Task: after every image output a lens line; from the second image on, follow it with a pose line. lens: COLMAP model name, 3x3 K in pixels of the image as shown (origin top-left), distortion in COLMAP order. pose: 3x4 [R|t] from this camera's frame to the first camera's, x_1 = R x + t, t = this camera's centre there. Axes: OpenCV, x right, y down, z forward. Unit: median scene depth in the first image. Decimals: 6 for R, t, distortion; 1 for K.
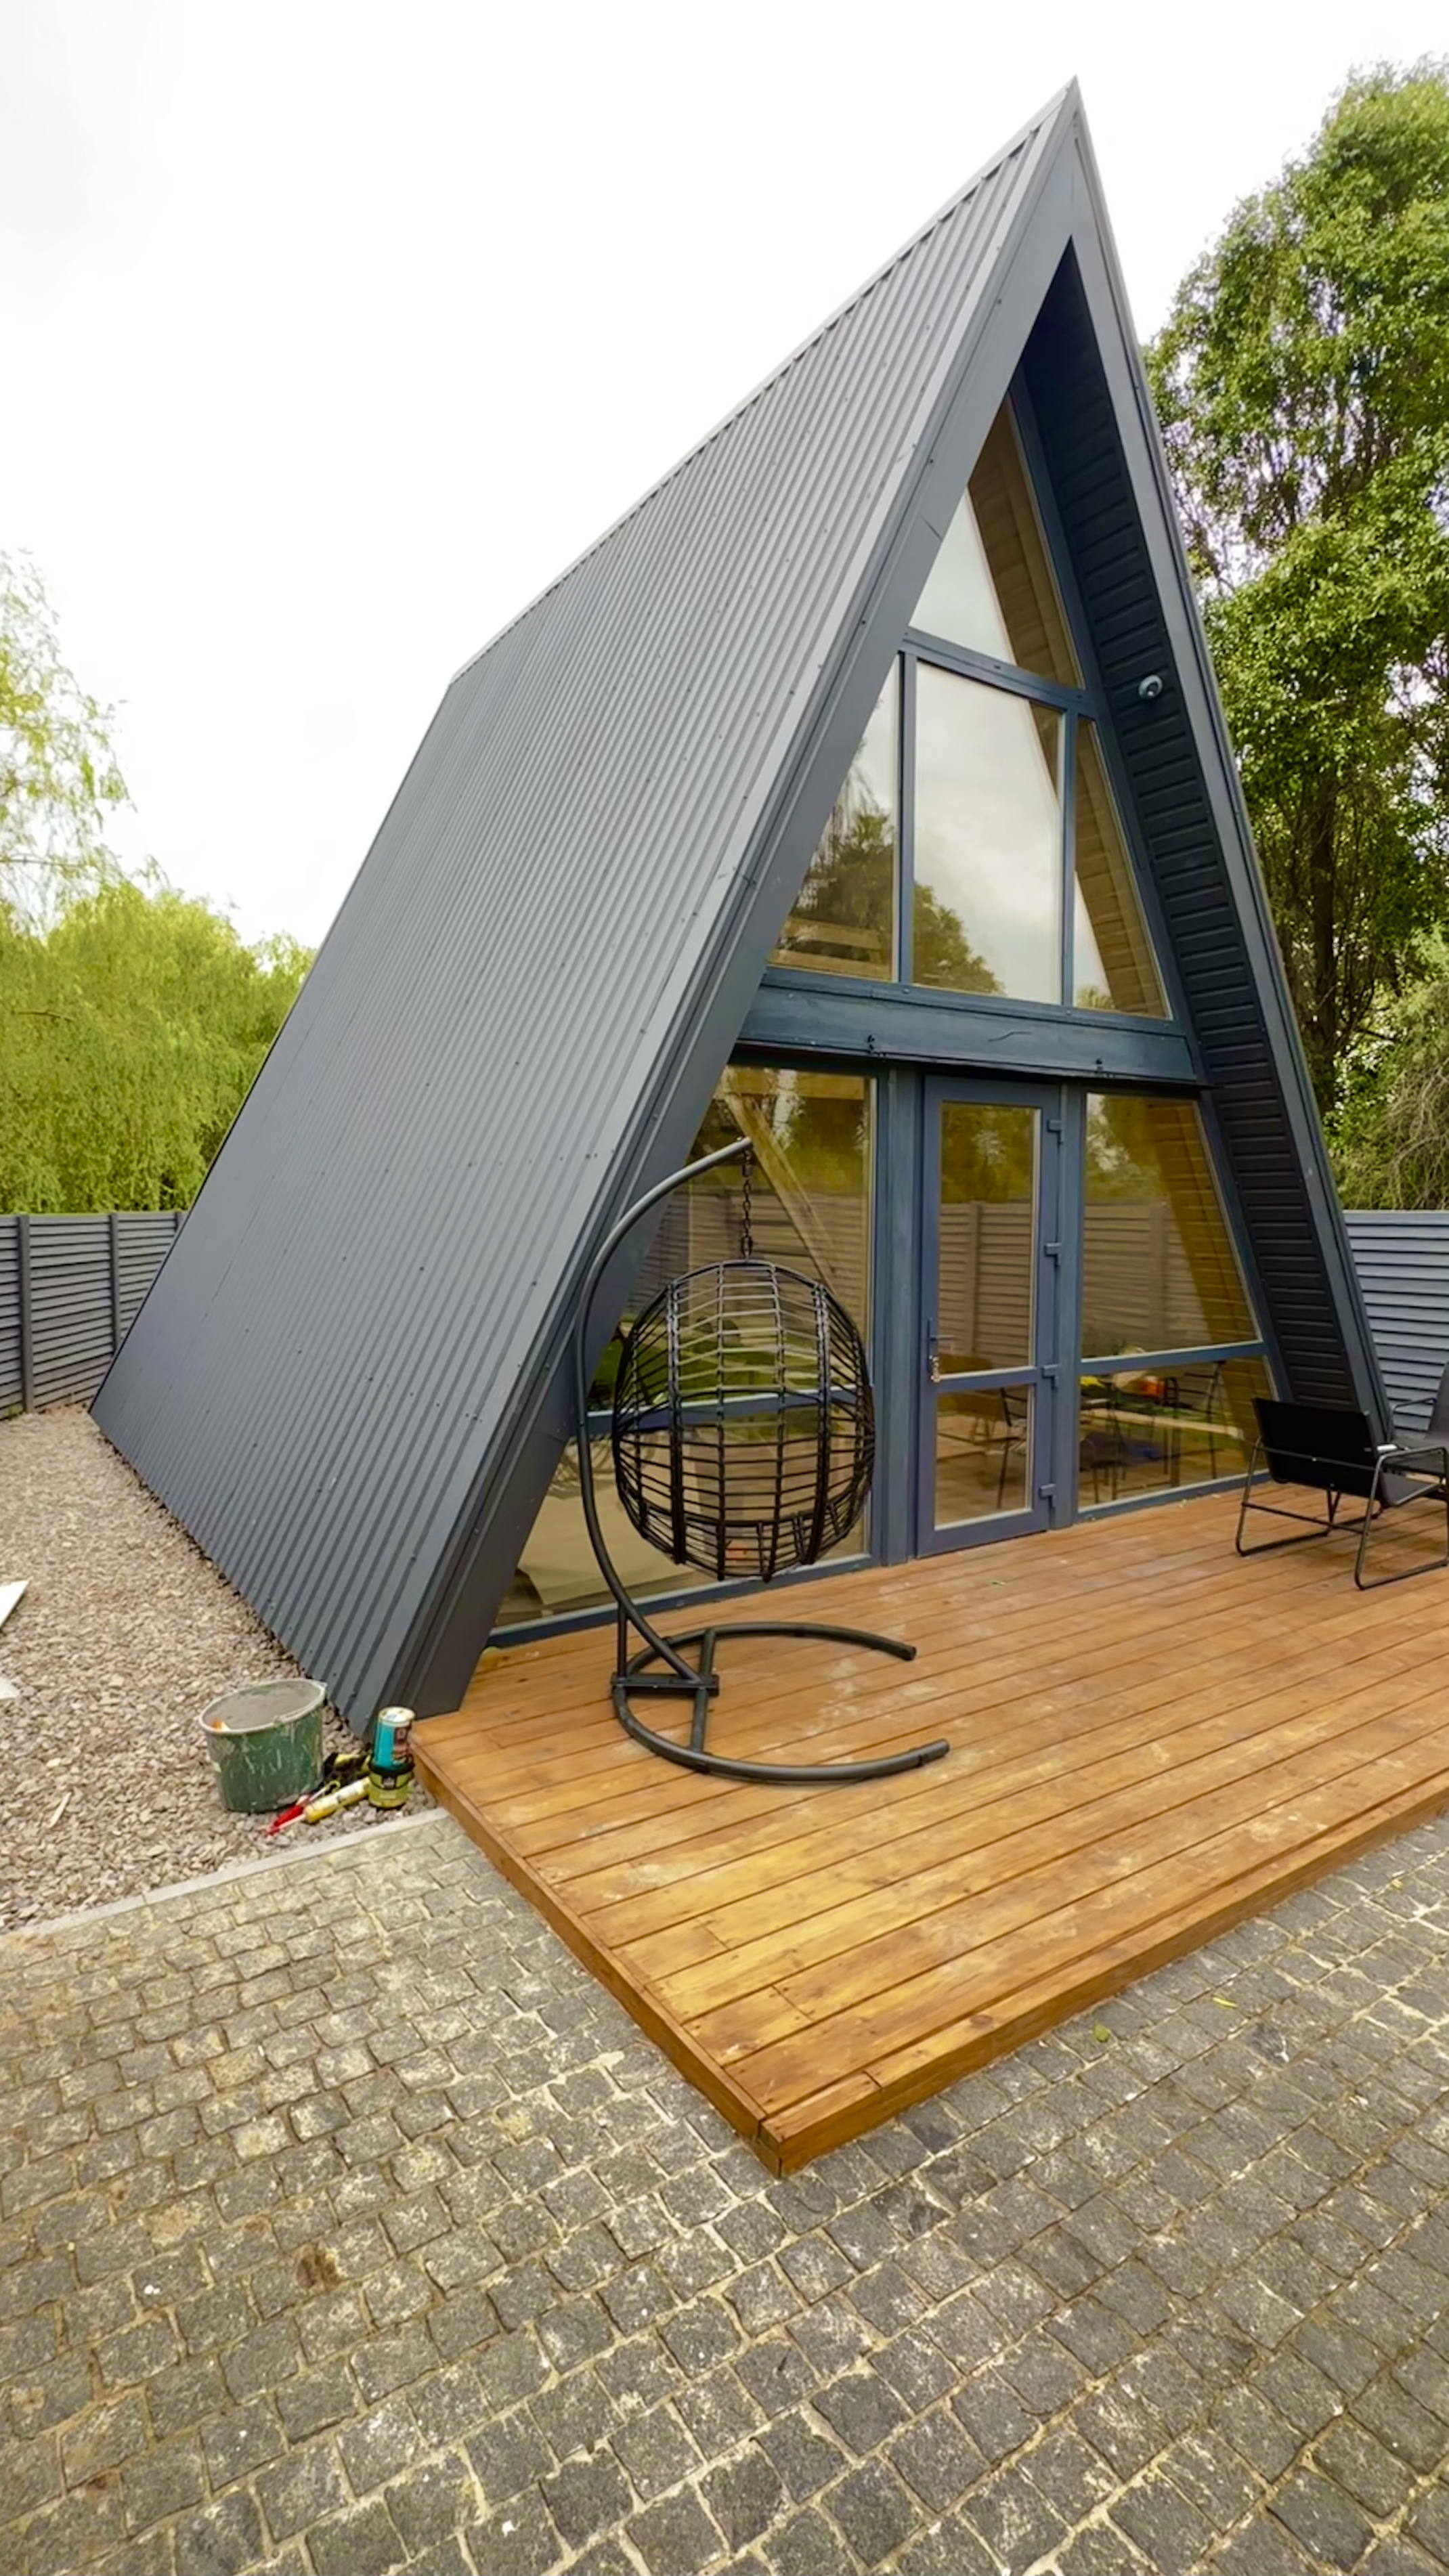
lens RADIAL K [[1187.6, 0, 715.9], [0, 1187.6, 1282.8], [0, 0, 1]] dist [0.001321, 0.000140]
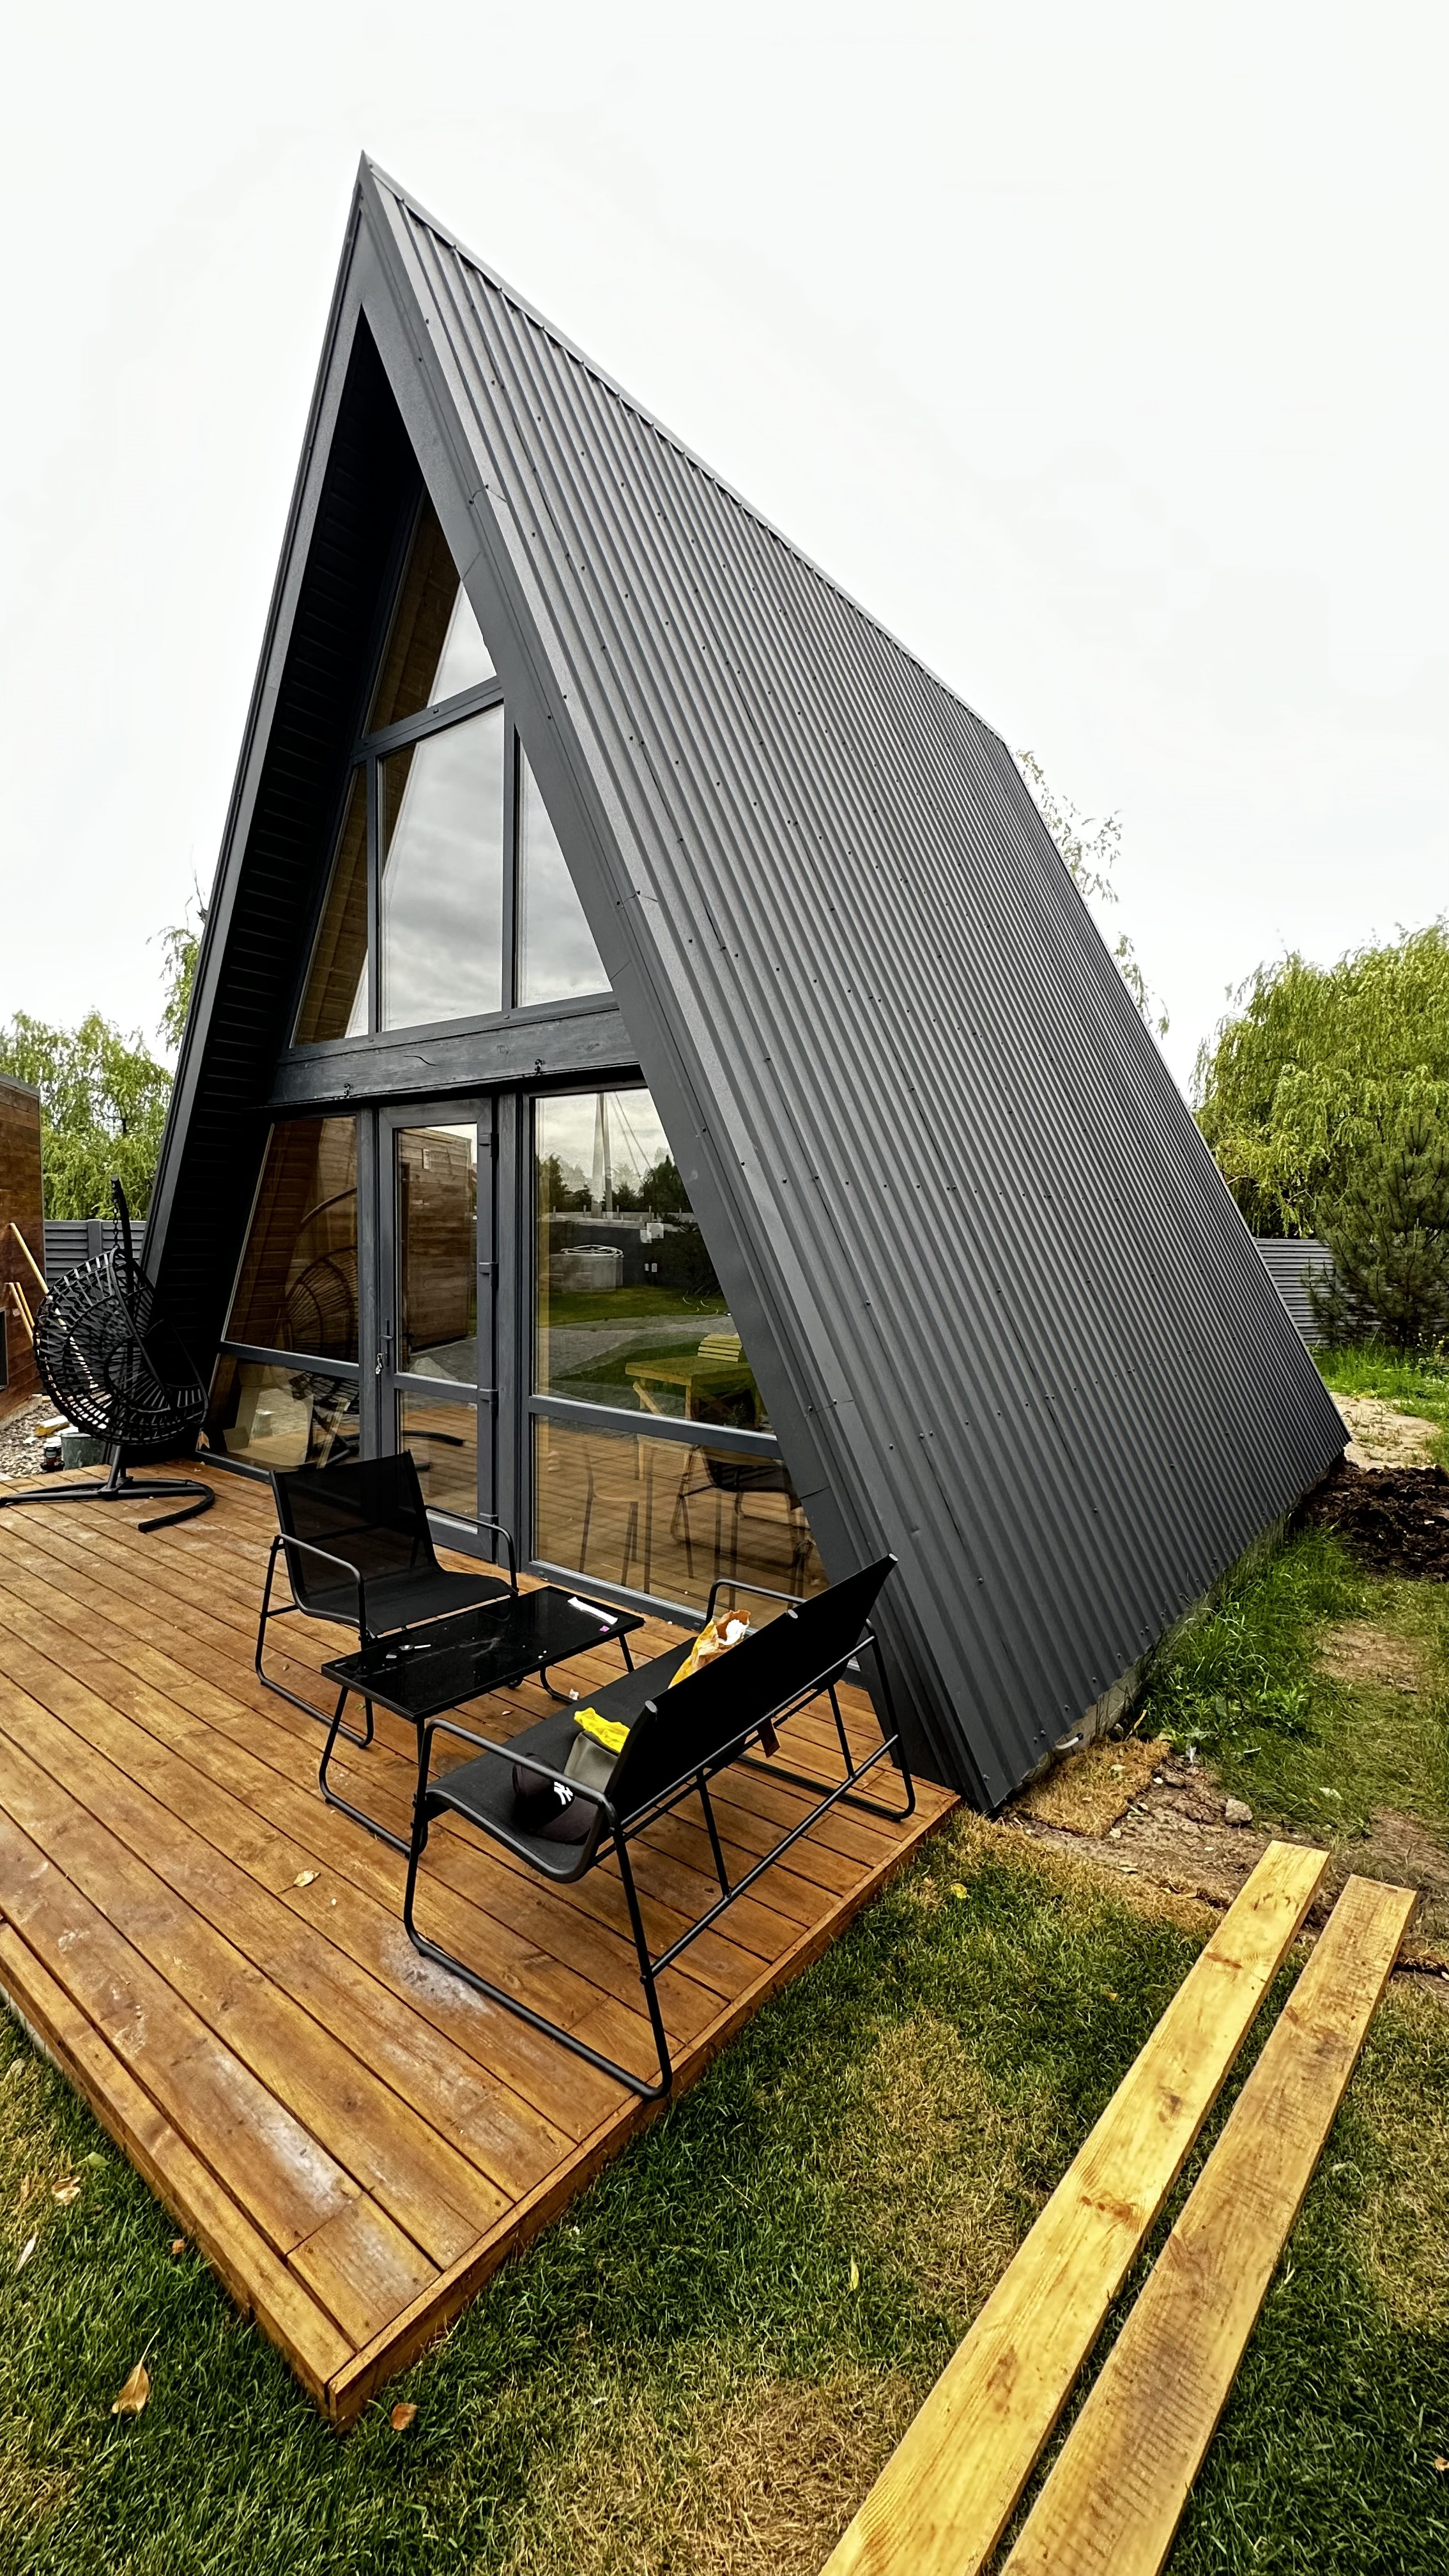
lens RADIAL K [[1025.9, 0, 720.5], [0, 1025.9, 1287.4], [0, 0, 1]] dist [-0.002624, 0.000015]
pose [[0.317596, 0.061952, -0.946200, 1.375087], [-0.079653, 0.996080, 0.038482, -0.072108], [0.944875, 0.063146, 0.321286, 1.111147]]
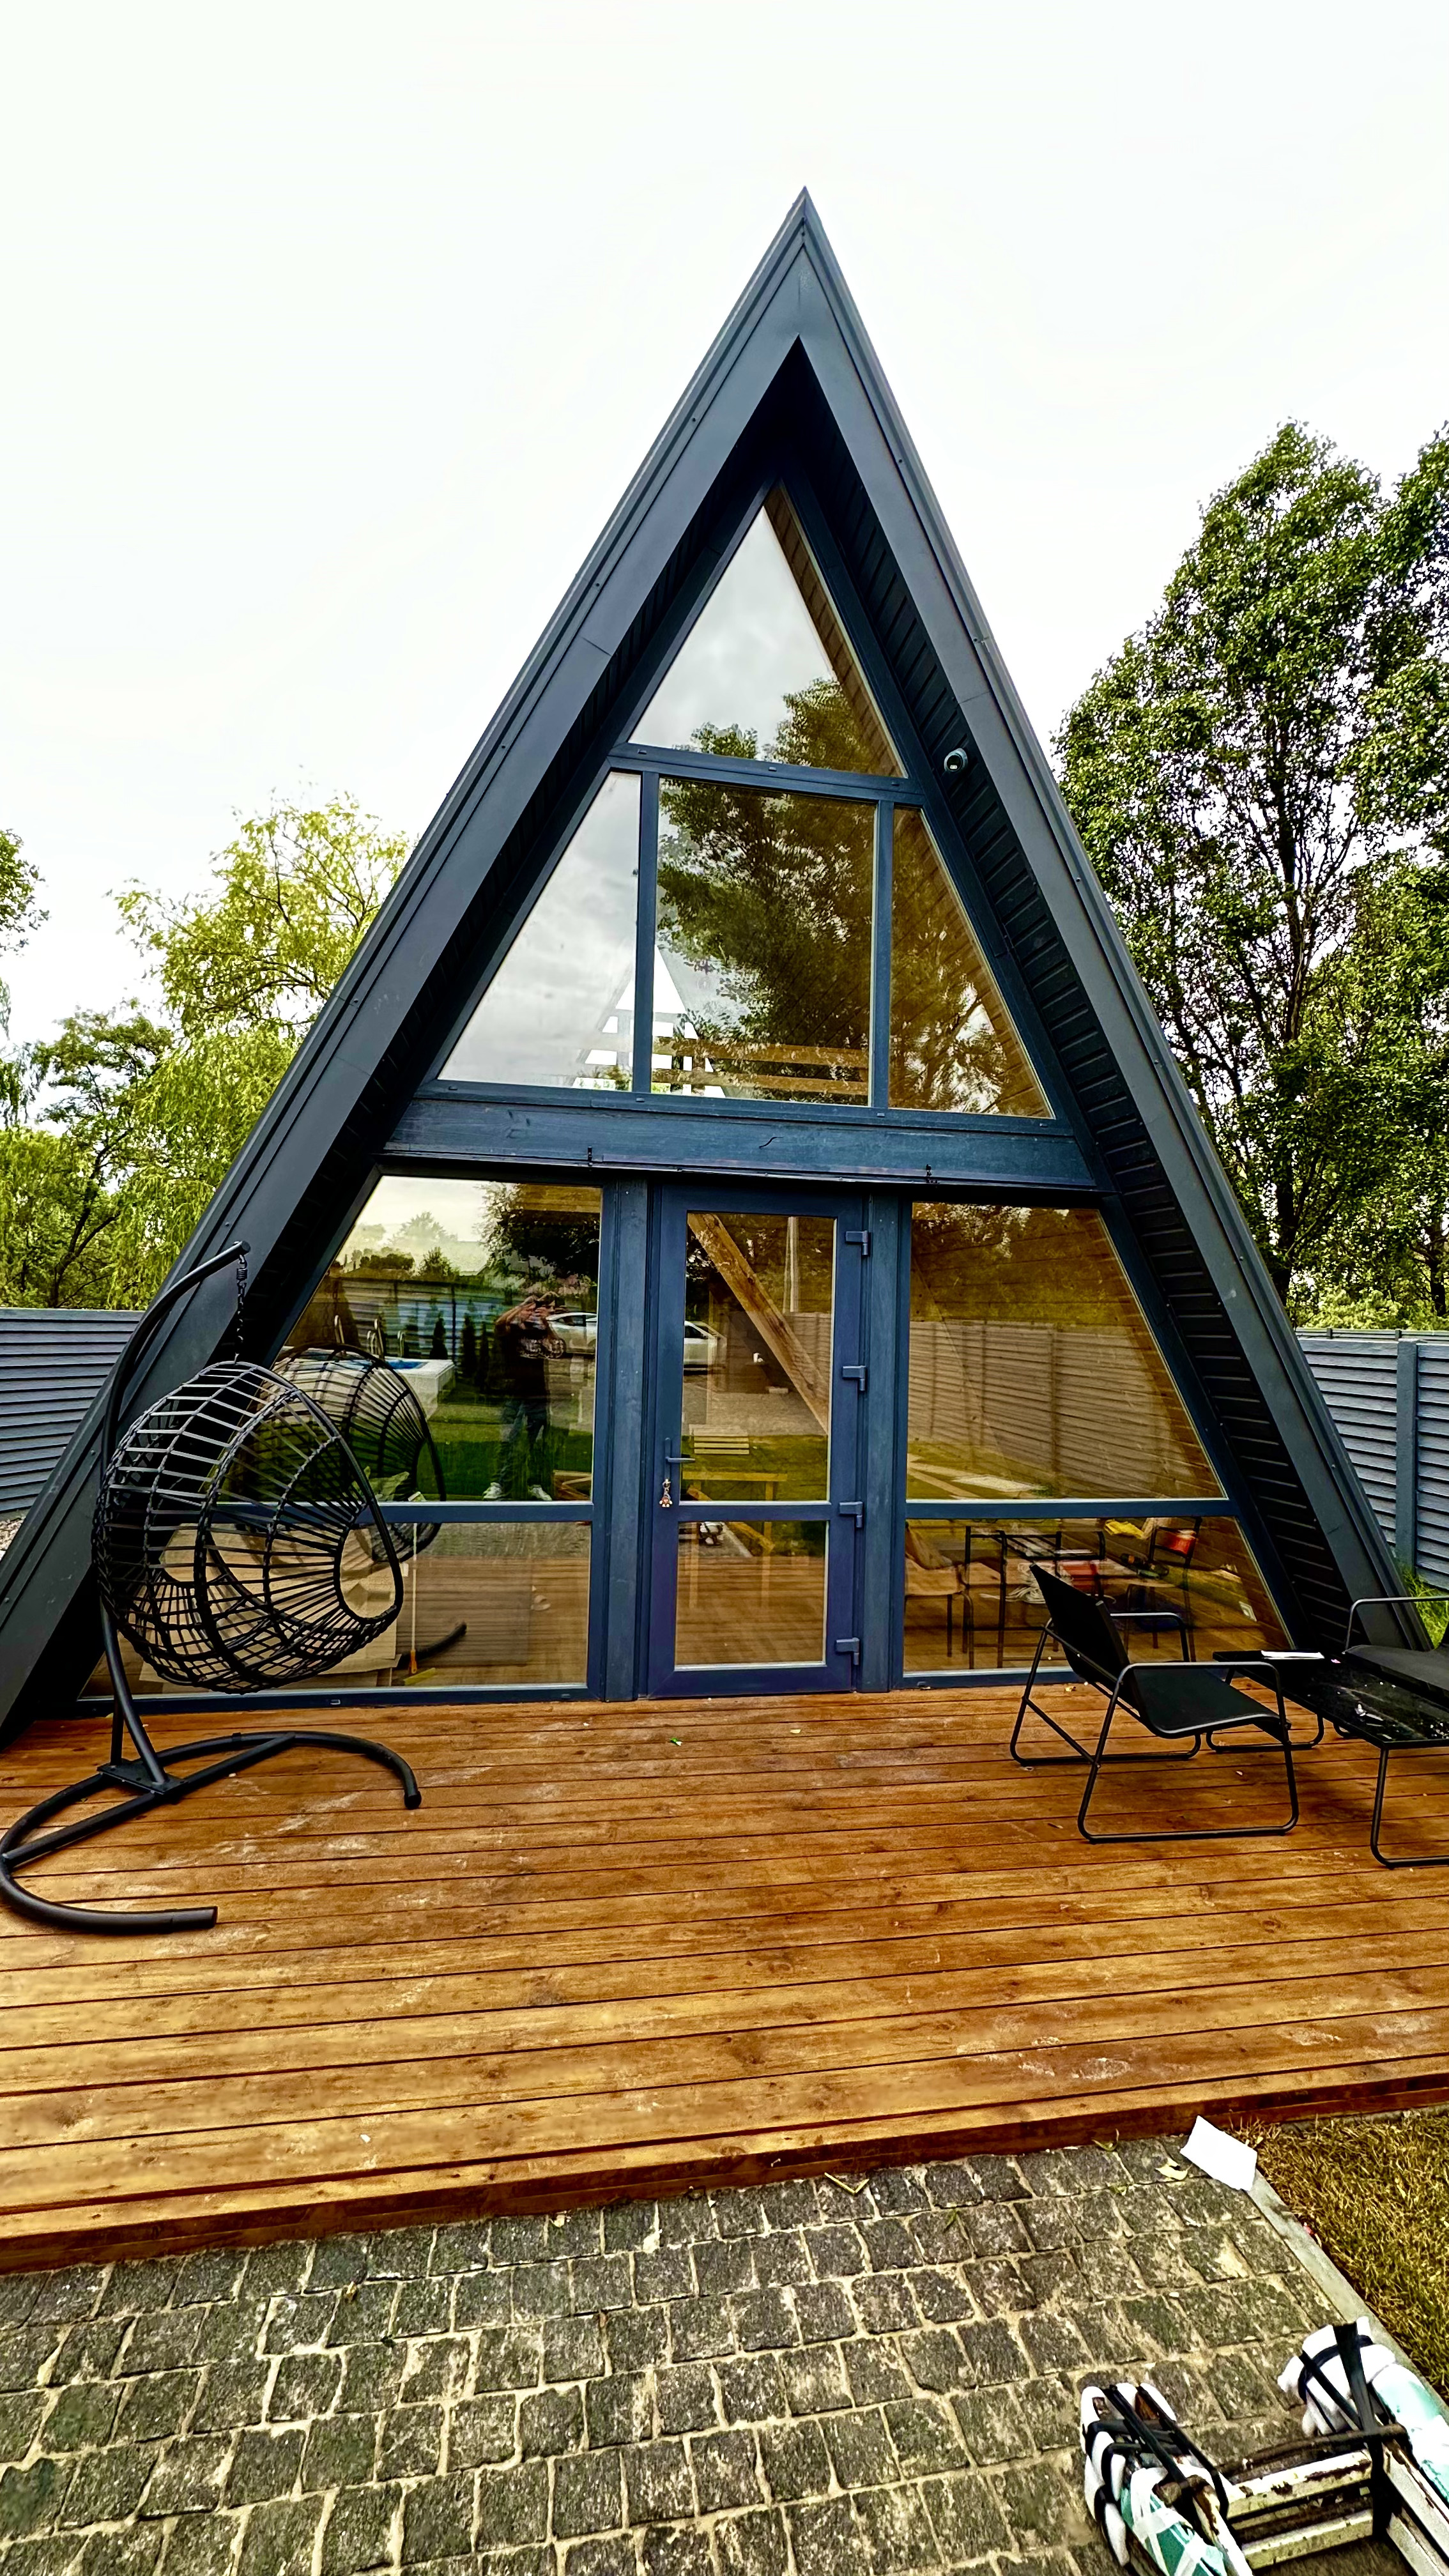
lens RADIAL K [[1025.9, 0, 738.1], [0, 1025.9, 1292.3], [0, 0, 1]] dist [-0.002624, 0.000015]
pose [[0.916193, 0.014989, -0.400456, 0.627987], [-0.052651, 0.995140, -0.083212, -0.024017], [0.397263, 0.097323, 0.912530, 0.301188]]
